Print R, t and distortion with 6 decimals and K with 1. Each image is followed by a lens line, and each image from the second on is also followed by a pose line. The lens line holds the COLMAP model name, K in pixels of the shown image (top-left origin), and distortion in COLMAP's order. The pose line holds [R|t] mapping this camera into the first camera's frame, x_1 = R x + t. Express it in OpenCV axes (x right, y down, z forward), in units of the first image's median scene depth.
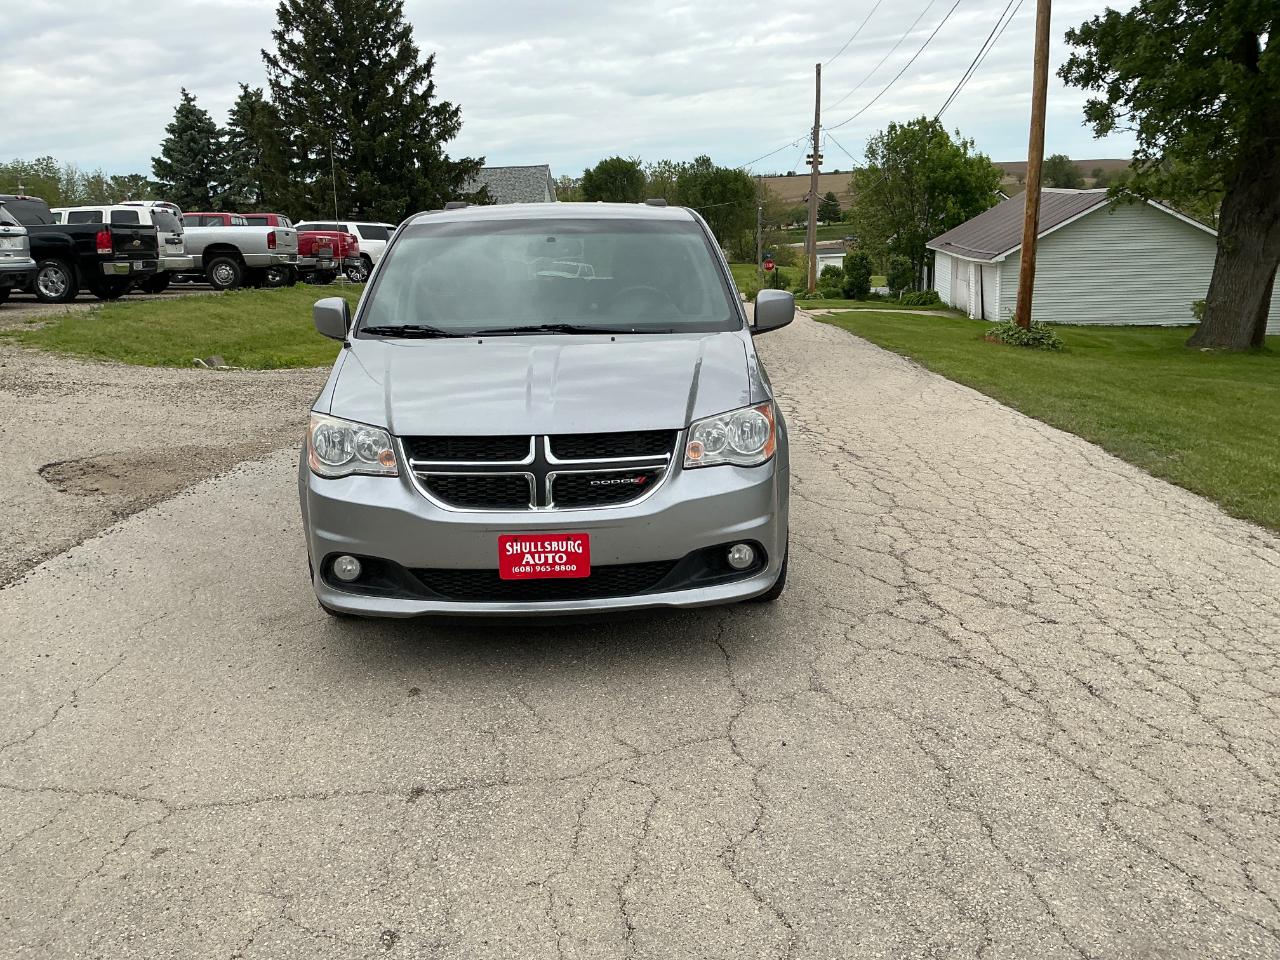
lens RADIAL K [[1070.1, 0, 635.2], [0, 1070.1, 468.5], [0, 0, 1]] dist [0.089557, -0.168445]
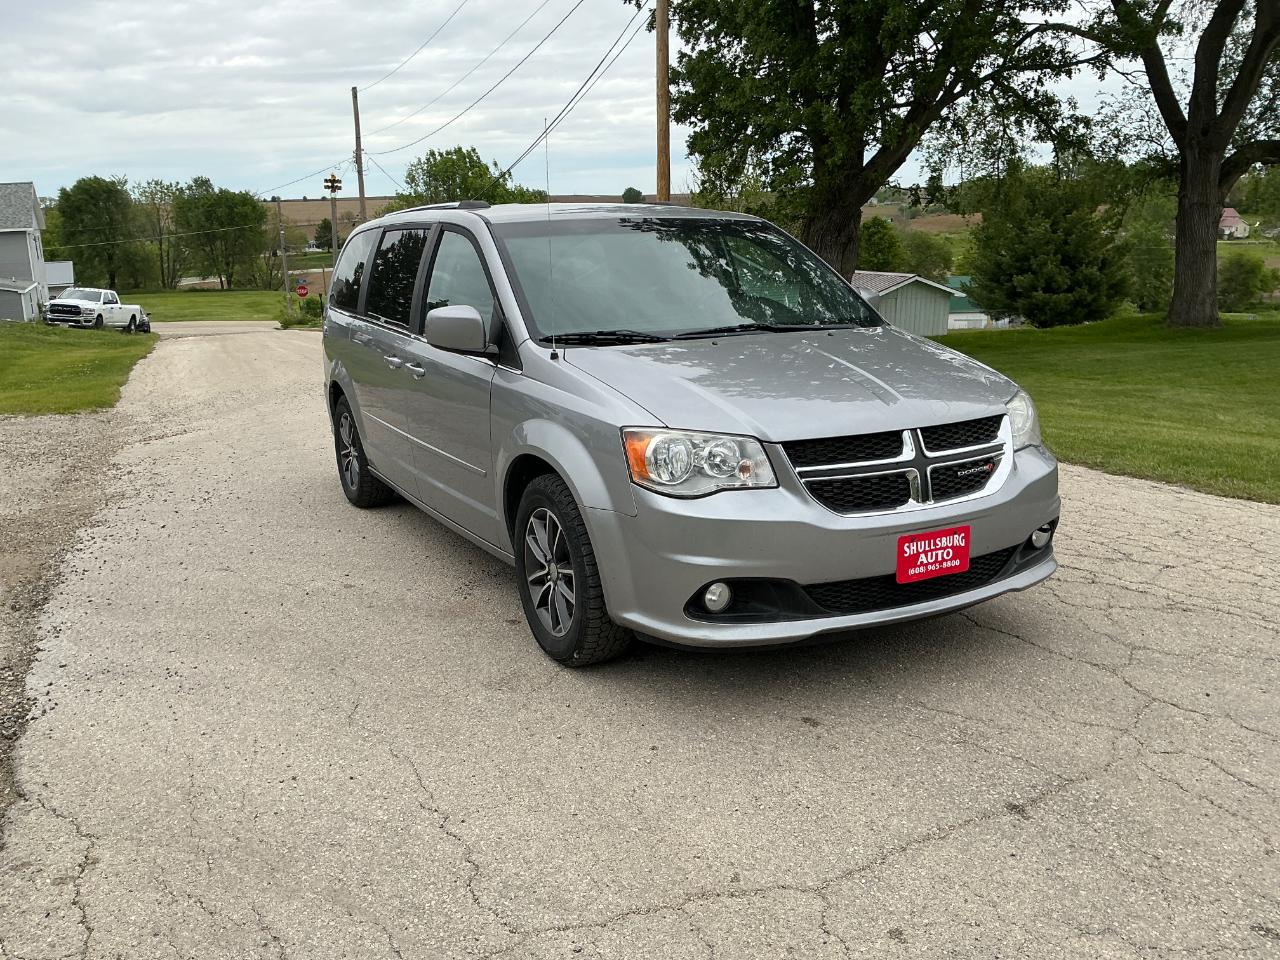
lens RADIAL K [[1070.1, 0, 637.8], [0, 1070.1, 458.4], [0, 0, 1]] dist [0.089557, -0.168445]
pose [[0.899441, -0.083645, 0.428963, -0.118015], [0.097870, 0.995137, -0.011166, -0.003012], [-0.425943, 0.052026, 0.903253, 0.038104]]
